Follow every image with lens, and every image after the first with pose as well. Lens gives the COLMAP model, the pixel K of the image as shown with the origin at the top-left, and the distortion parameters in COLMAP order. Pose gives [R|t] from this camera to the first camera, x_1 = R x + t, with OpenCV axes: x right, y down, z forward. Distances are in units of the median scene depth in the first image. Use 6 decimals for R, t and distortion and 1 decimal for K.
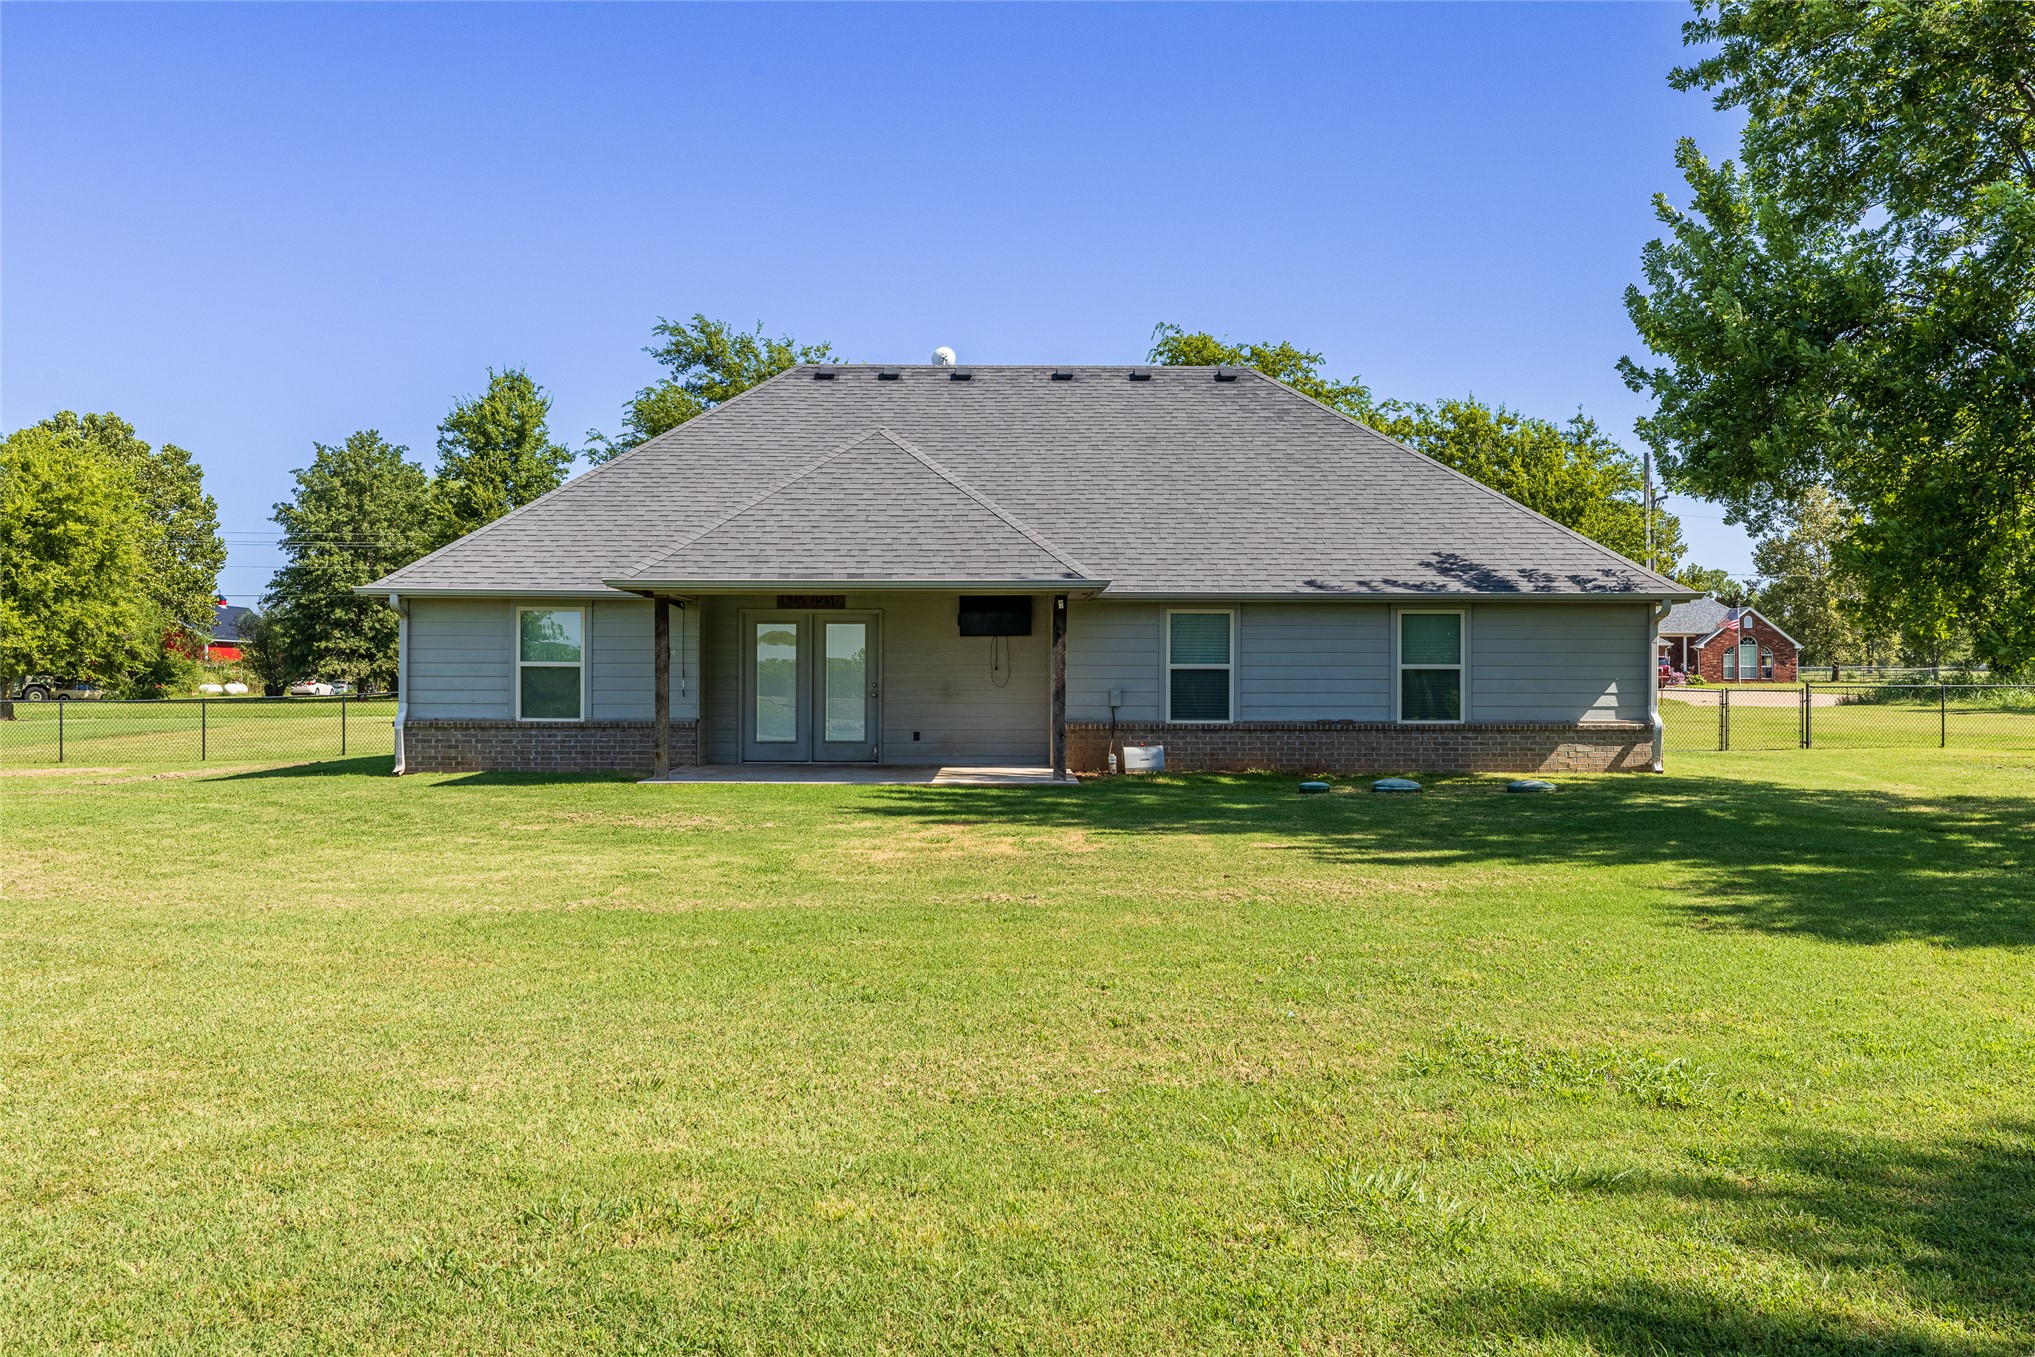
lens RADIAL K [[1811.1, 0, 1017.5], [0, 1811.1, 678.5], [0, 0, 1]] dist [-0.005238, -0.002056]
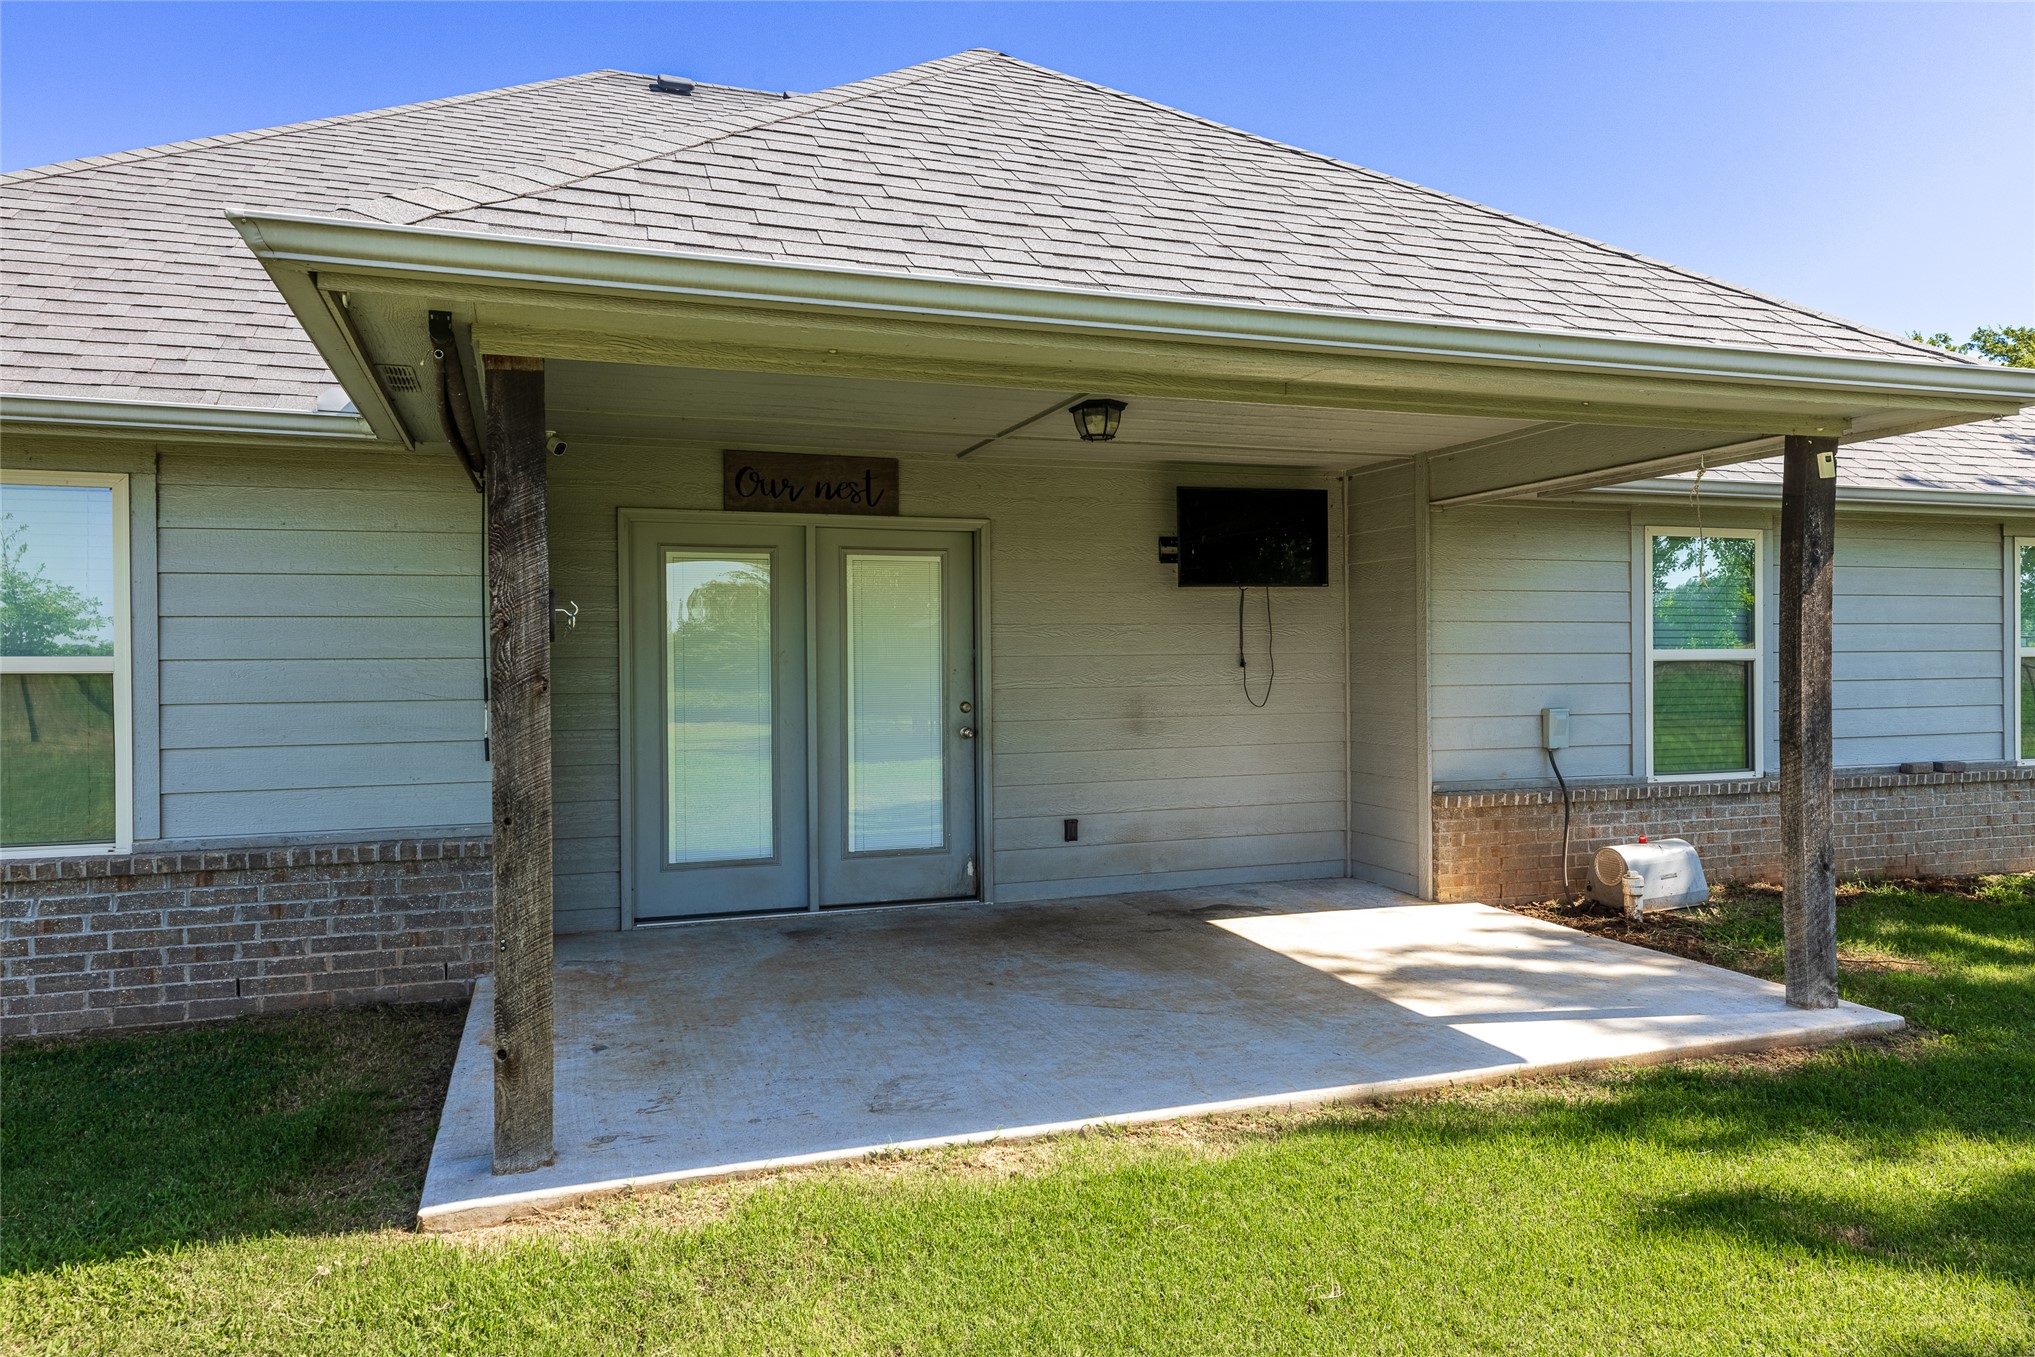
lens RADIAL K [[1347.0, 0, 1017.5], [0, 1347.0, 678.5], [0, 0, 1]] dist [0.002434, 0.000496]
pose [[0.943474, -0.012988, 0.331191, -0.173316], [0.010516, 0.999902, 0.009254, -0.005688], [-0.331279, -0.005248, 0.943518, 0.736149]]
